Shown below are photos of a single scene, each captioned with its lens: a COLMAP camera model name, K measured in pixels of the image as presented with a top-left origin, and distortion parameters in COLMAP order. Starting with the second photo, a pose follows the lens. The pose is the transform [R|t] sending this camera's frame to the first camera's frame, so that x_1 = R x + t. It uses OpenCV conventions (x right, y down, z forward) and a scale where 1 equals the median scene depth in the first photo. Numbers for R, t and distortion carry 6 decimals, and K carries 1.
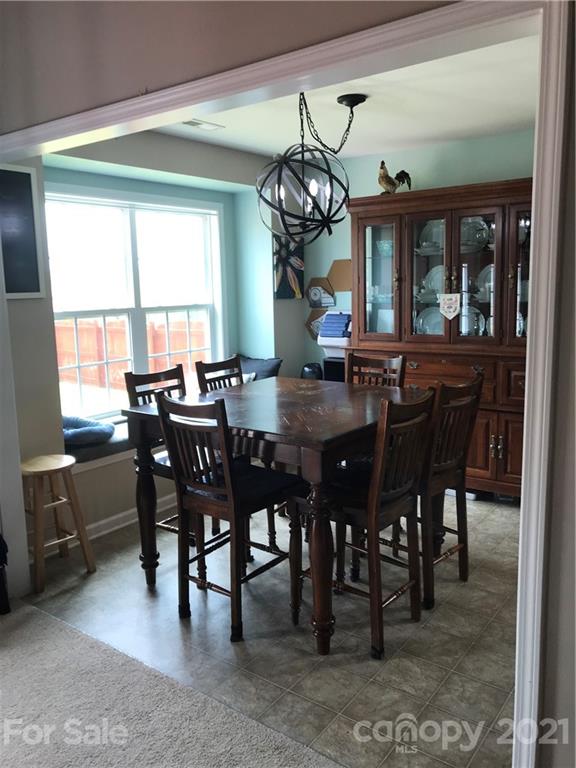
lens RADIAL K [[628.5, 0, 289.2], [0, 628.5, 383.5], [0, 0, 1]] dist [0.039791, 0.000625]
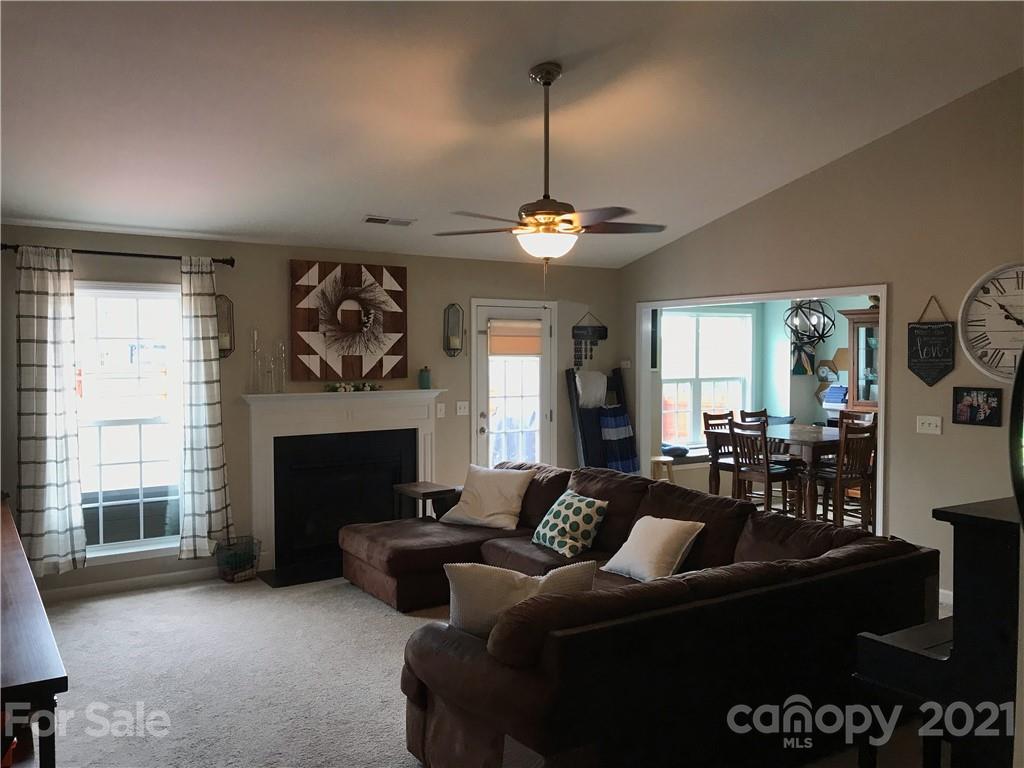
lens RADIAL K [[838.0, 0, 512.3], [0, 838.0, 384.0], [0, 0, 1]] dist [0.039791, 0.000625]
pose [[0.941834, 0.029776, -0.334757, 0.020997], [-0.068585, 0.992135, -0.104713, 0.132235], [0.329007, 0.121581, 0.936468, -1.014830]]
